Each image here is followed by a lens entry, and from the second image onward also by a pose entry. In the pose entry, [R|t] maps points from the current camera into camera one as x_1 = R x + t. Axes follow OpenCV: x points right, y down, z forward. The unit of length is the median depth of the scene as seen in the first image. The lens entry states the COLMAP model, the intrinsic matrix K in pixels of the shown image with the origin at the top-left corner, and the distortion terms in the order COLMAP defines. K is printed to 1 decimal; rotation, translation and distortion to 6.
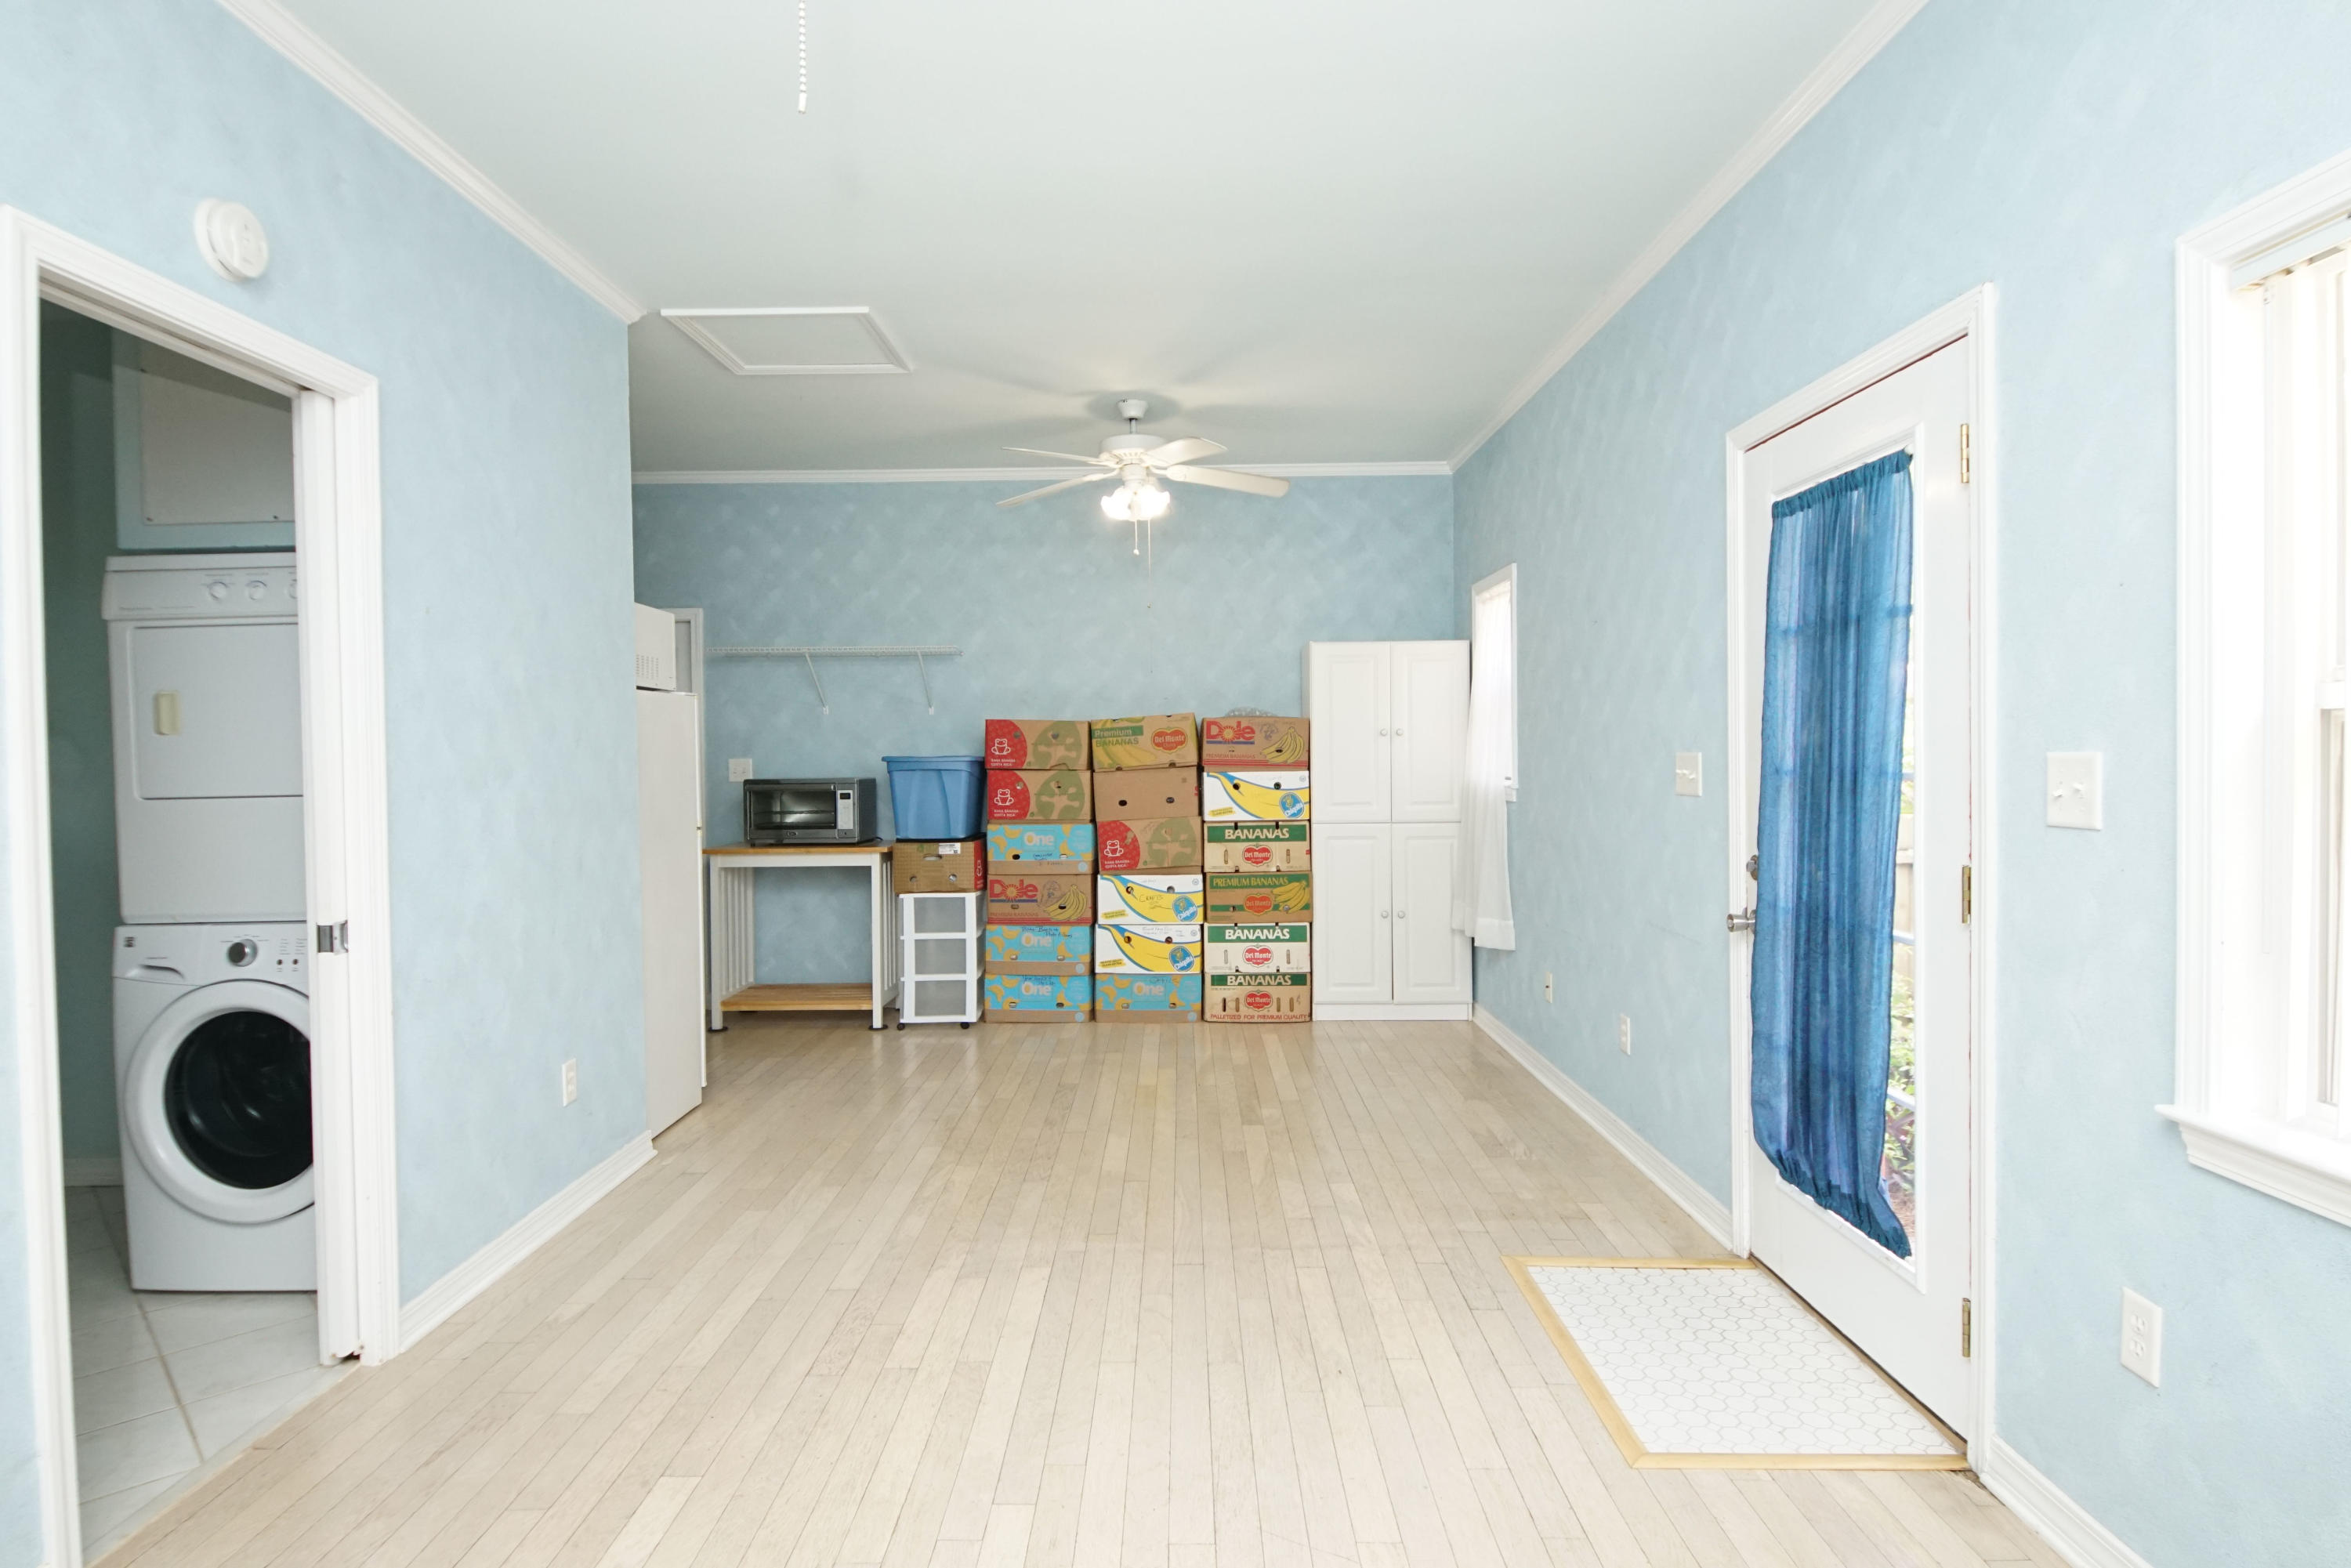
lens RADIAL K [[1259.4, 0, 1154.5], [0, 1259.4, 782.0], [0, 0, 1]] dist [0.036412, -0.031987]
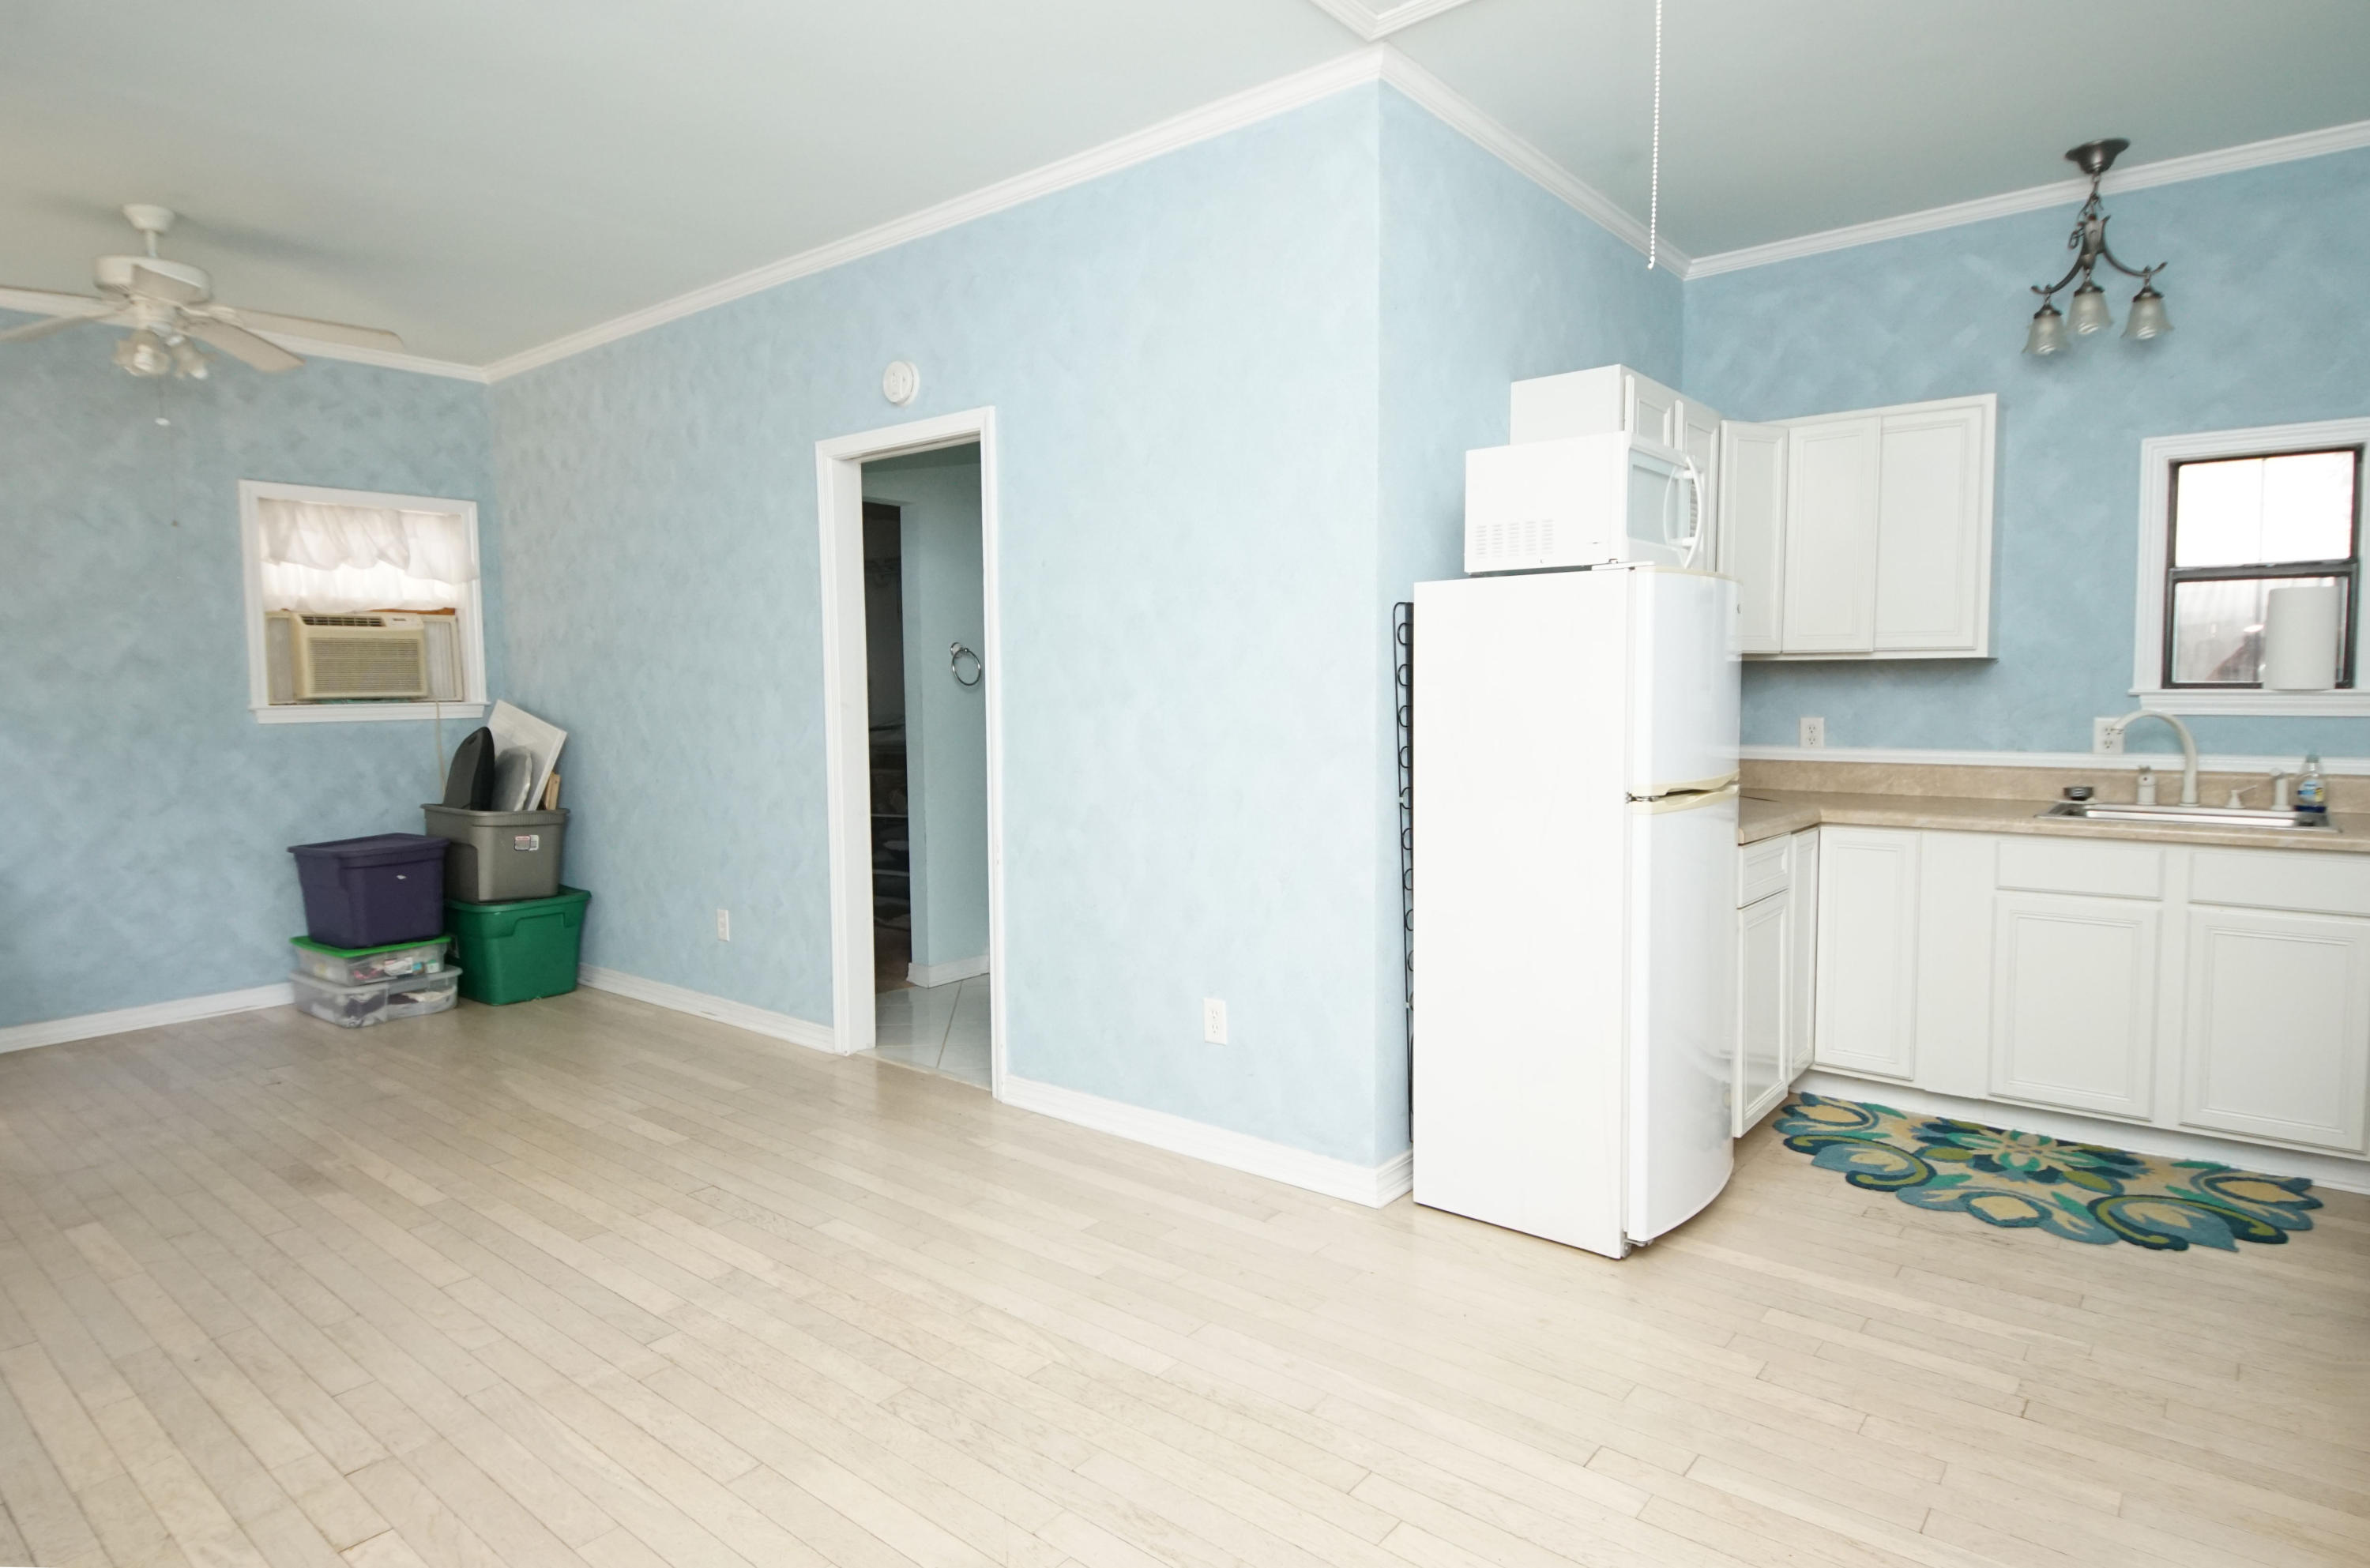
lens RADIAL K [[1308.7, 0, 1185.0], [0, 1308.7, 784.0], [0, 0, 1]] dist [-0.000708, -0.000450]
pose [[-0.618707, 0.079069, -0.781633, 0.297740], [0.000270, 0.994944, 0.100434, -0.040271], [0.785622, 0.061928, -0.615600, 1.532217]]
